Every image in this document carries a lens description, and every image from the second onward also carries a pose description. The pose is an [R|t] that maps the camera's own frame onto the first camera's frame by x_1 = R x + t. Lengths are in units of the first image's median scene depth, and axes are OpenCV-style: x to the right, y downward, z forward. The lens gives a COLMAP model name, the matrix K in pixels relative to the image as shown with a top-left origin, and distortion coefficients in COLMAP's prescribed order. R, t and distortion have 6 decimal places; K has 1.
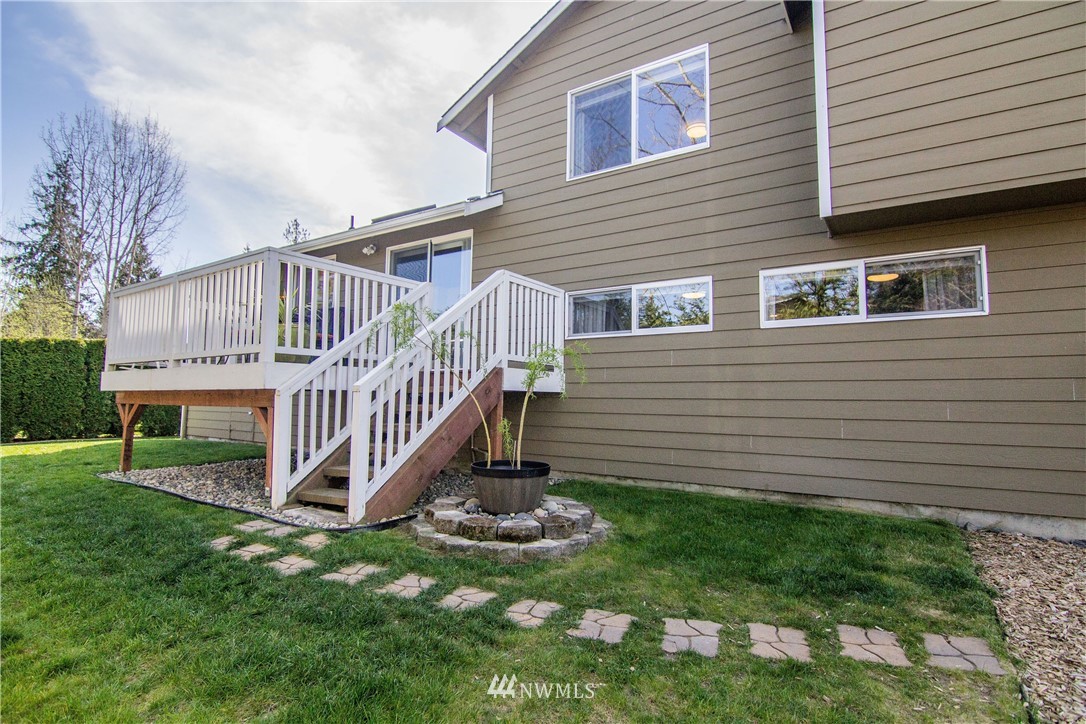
lens RADIAL K [[548.9, 0, 535.3], [0, 548.9, 364.3], [0, 0, 1]] dist [-0.021668, -0.001881]
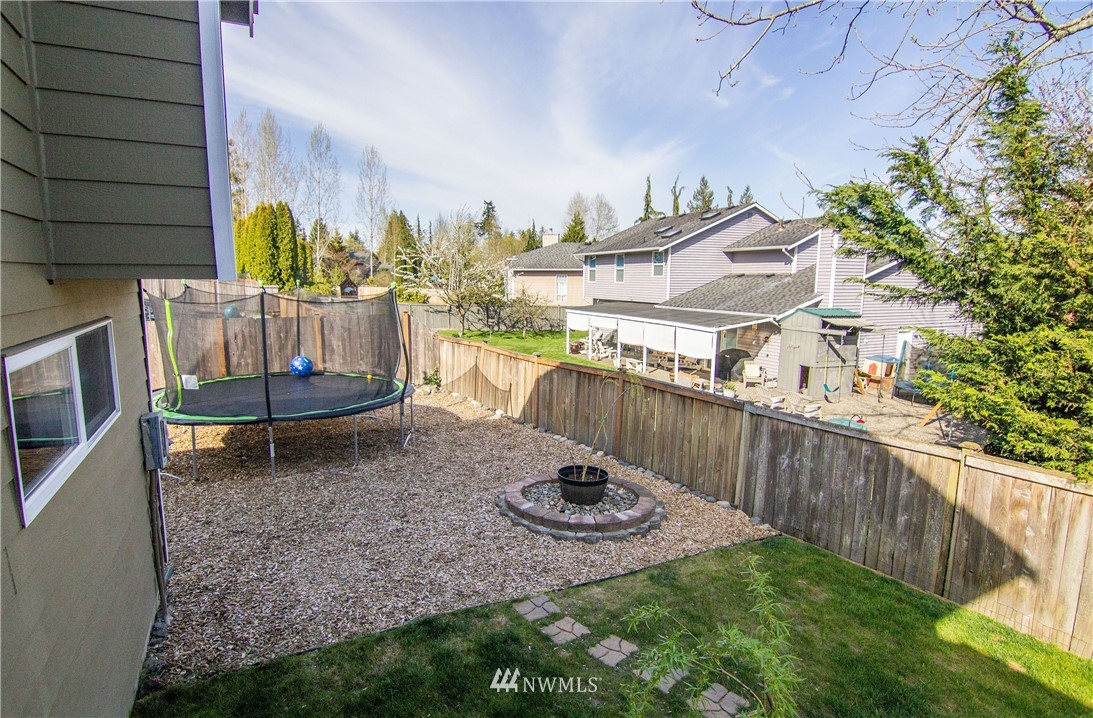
lens RADIAL K [[554.6, 0, 550.3], [0, 554.6, 354.7], [0, 0, 1]] dist [-0.014991, -0.001844]
pose [[-0.889597, -0.094064, 0.446954, -0.030210], [-0.062860, 0.994466, 0.084177, -0.431373], [-0.452399, 0.046789, -0.890587, 2.245843]]
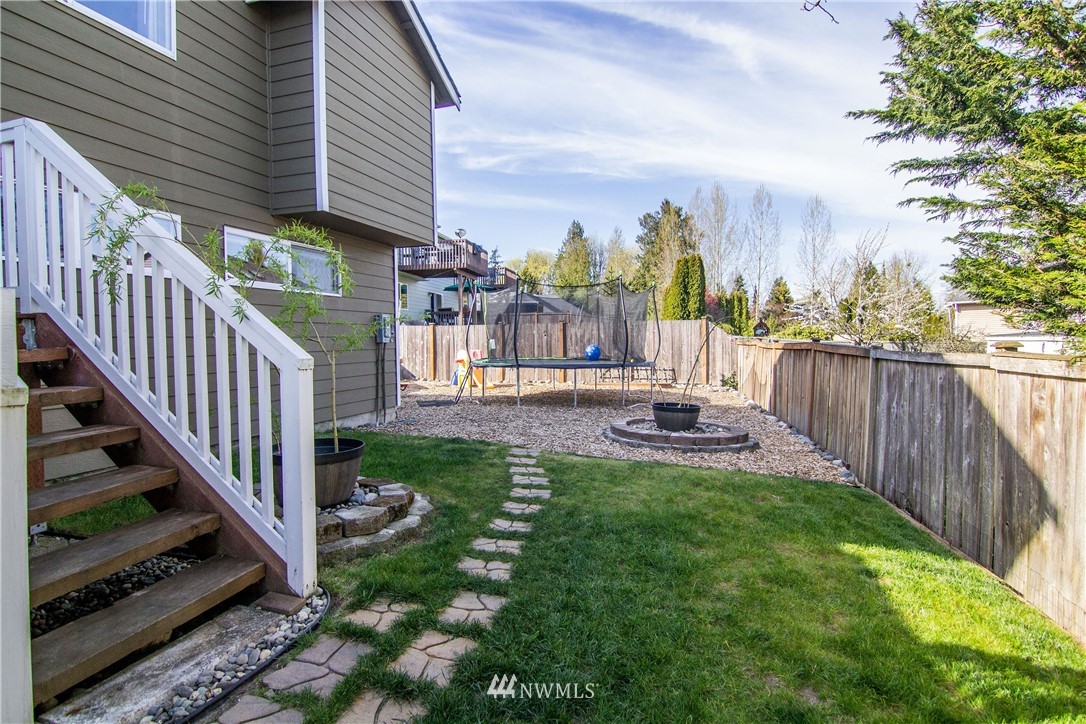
lens RADIAL K [[548.9, 0, 546.0], [0, 548.9, 367.0], [0, 0, 1]] dist [-0.021668, -0.001881]
pose [[-0.282871, -0.066709, 0.956835, -1.443363], [-0.061314, 0.996796, 0.051369, -0.001975], [-0.957196, -0.044136, -0.286055, 1.412466]]
